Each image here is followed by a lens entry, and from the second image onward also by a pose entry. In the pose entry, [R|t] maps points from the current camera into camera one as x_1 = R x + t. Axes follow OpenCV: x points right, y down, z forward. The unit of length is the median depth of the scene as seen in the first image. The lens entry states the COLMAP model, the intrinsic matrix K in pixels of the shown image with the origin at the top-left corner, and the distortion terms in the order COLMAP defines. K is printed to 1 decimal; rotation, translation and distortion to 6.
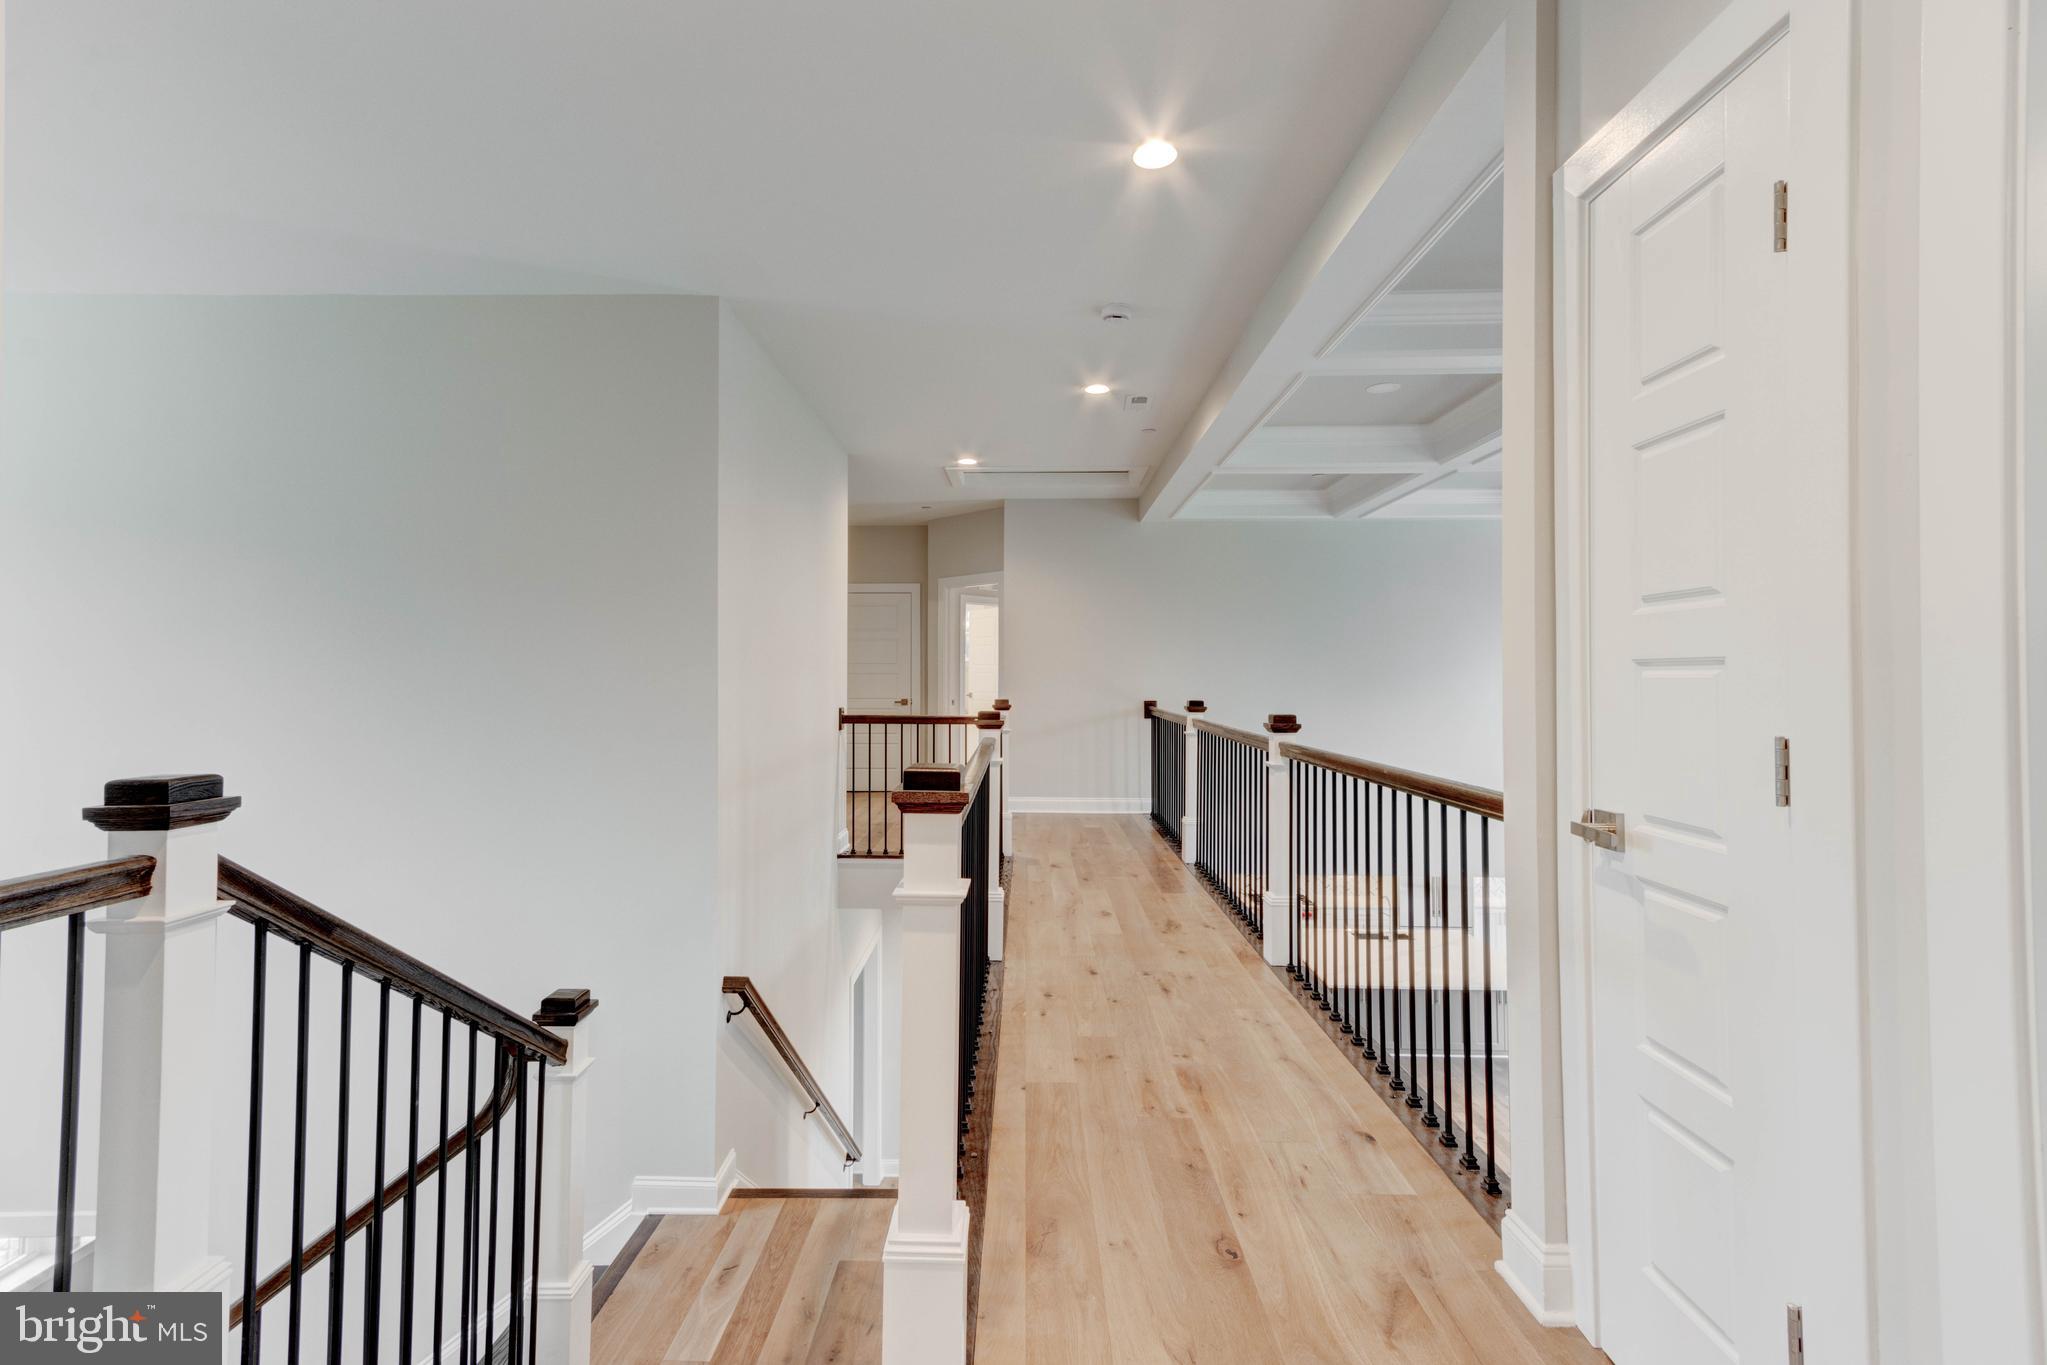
lens RADIAL K [[951.6, 0, 1017.7], [0, 951.6, 670.7], [0, 0, 1]] dist [0.031007, 0.000480]
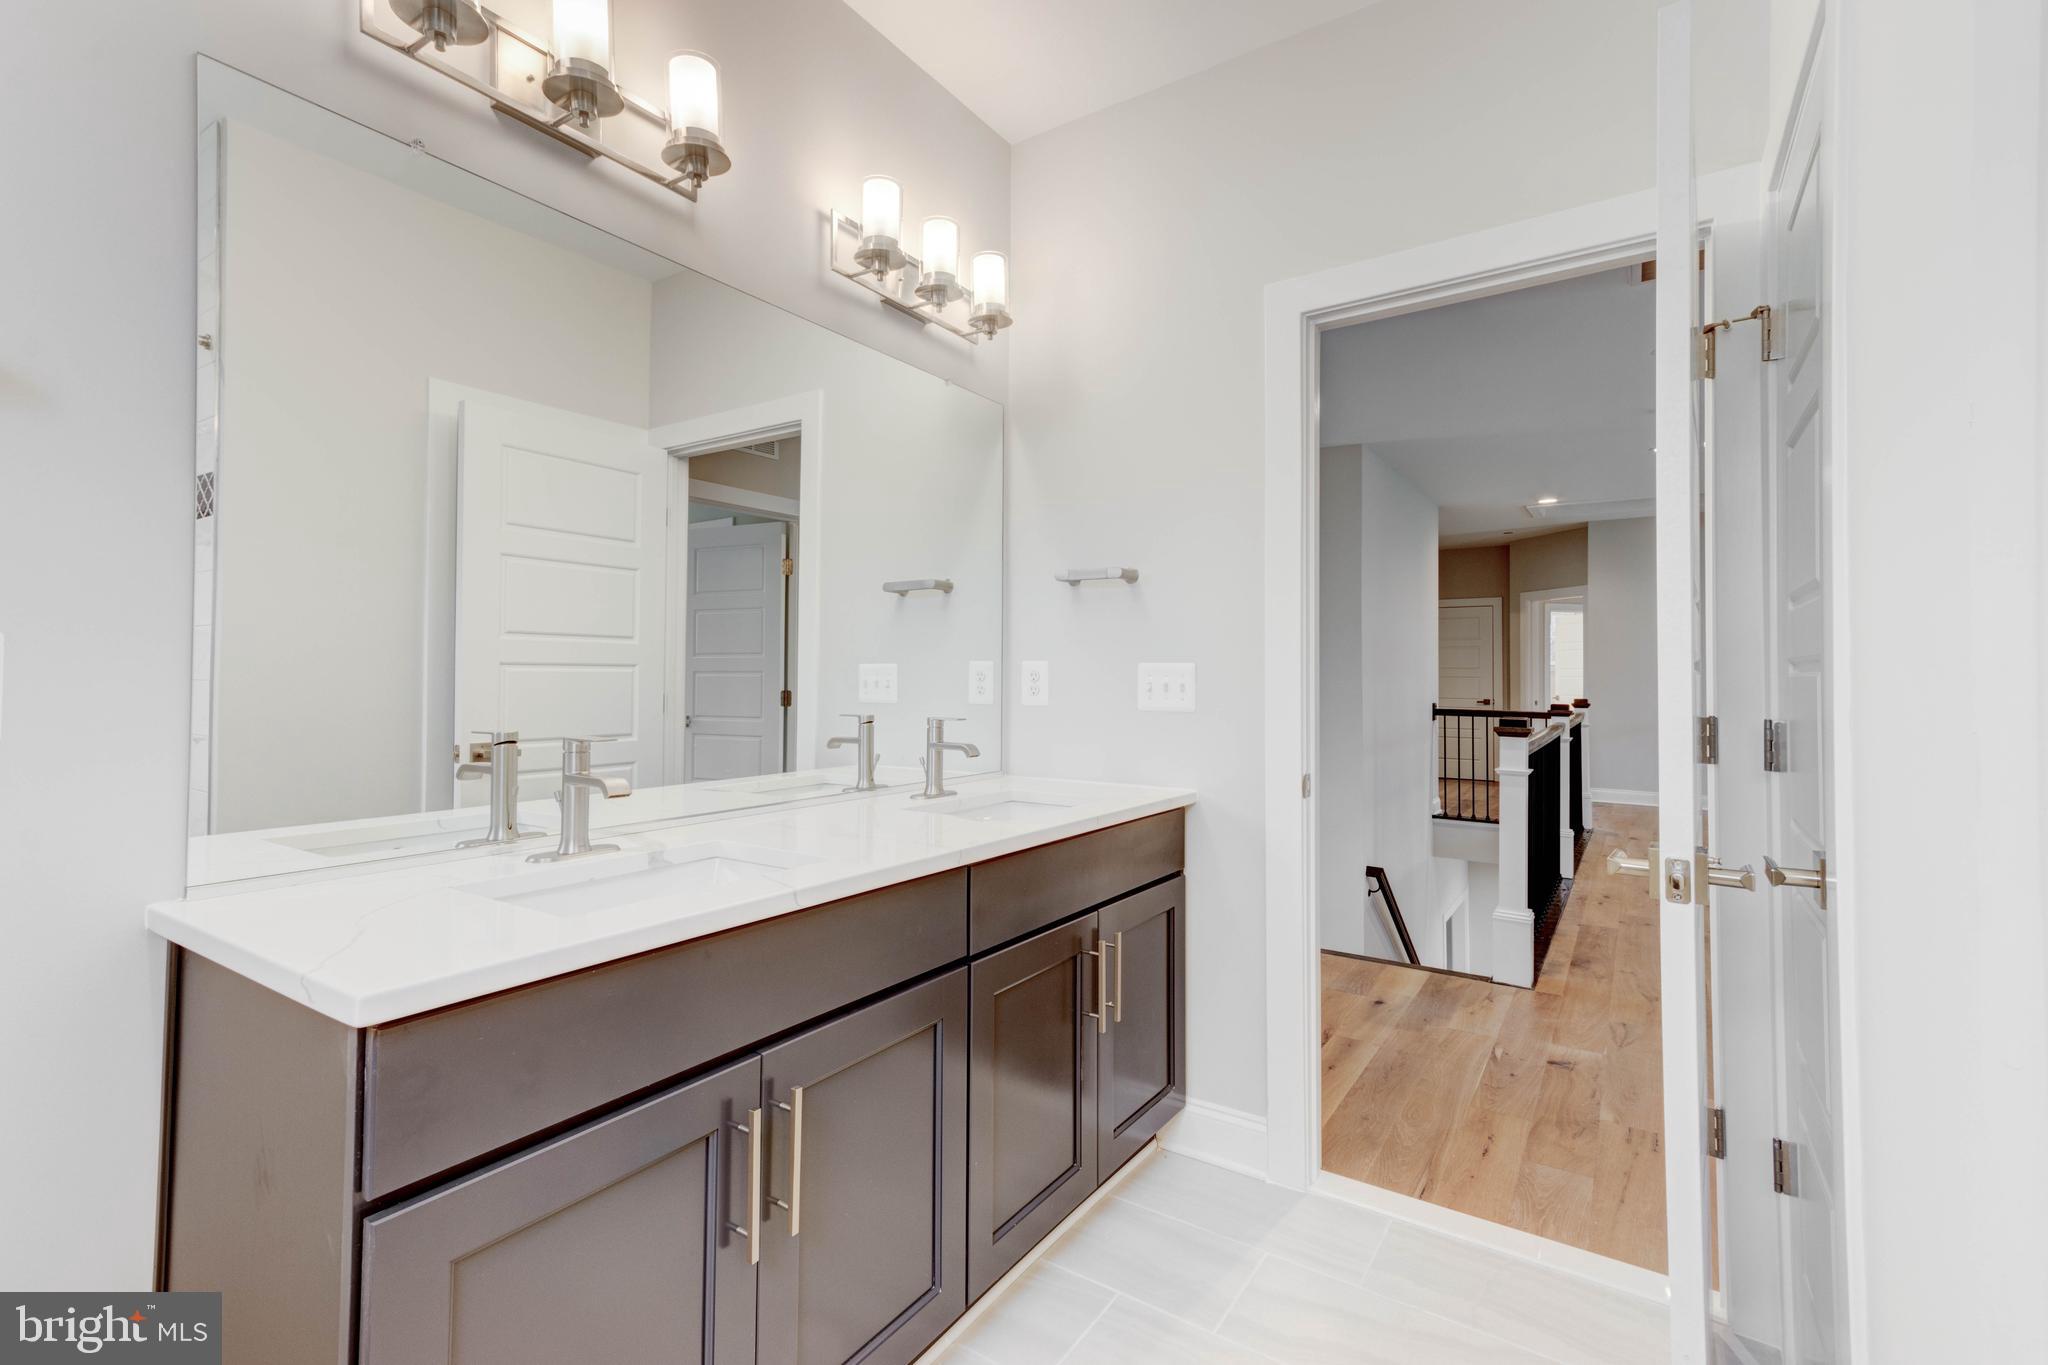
lens RADIAL K [[952.0, 0, 1018.2], [0, 952.0, 670.7], [0, 0, 1]] dist [0.031007, 0.000480]
pose [[0.843408, -0.002623, -0.537268, 0.036161], [0.000284, 0.999990, -0.004437, 0.000871], [0.537274, 0.003590, 0.843400, -0.394297]]
